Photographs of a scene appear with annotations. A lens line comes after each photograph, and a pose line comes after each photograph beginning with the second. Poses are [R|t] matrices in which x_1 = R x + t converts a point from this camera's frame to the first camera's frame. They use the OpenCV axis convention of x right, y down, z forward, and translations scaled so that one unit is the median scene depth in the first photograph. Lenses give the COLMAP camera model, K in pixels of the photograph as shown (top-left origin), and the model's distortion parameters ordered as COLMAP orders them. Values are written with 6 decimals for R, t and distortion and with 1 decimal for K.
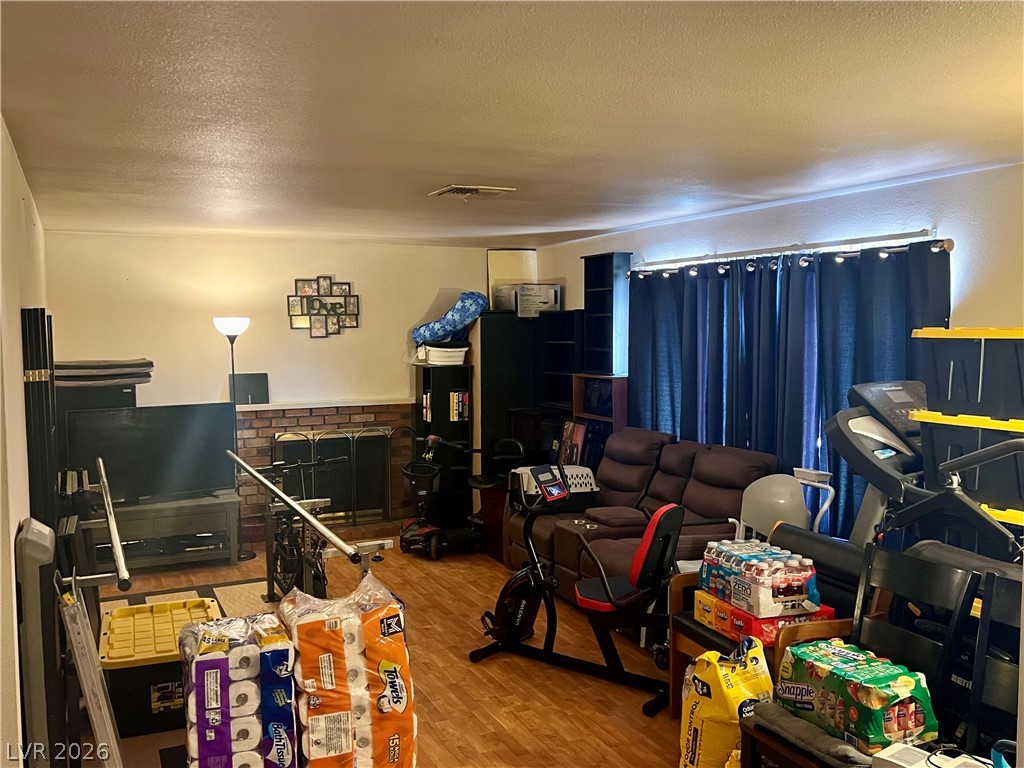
lens RADIAL K [[909.5, 0, 512.0], [0, 909.5, 384.0], [0, 0, 1]] dist [0.175492, -0.566747]
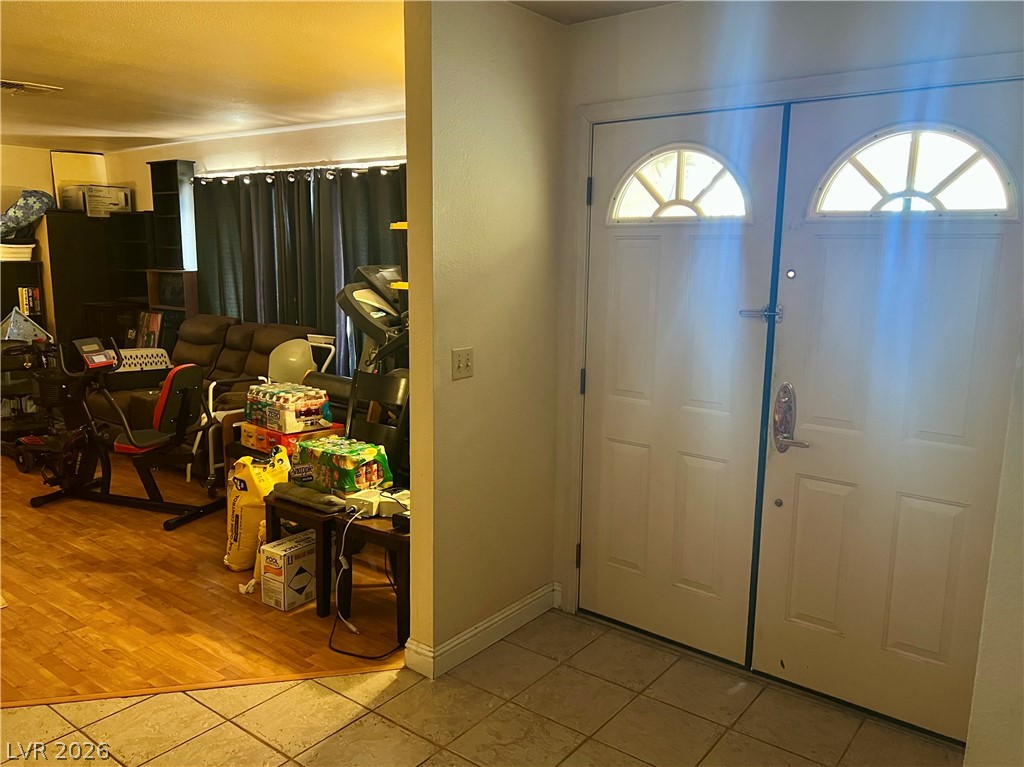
lens RADIAL K [[781.4, 0, 512.0], [0, 781.4, 383.5], [0, 0, 1]] dist [0.052251, -0.064766]
pose [[0.888496, -0.060622, 0.454862, 0.036004], [0.009057, 0.993359, 0.114700, 0.043458], [-0.458795, -0.097791, 0.883145, -0.149266]]
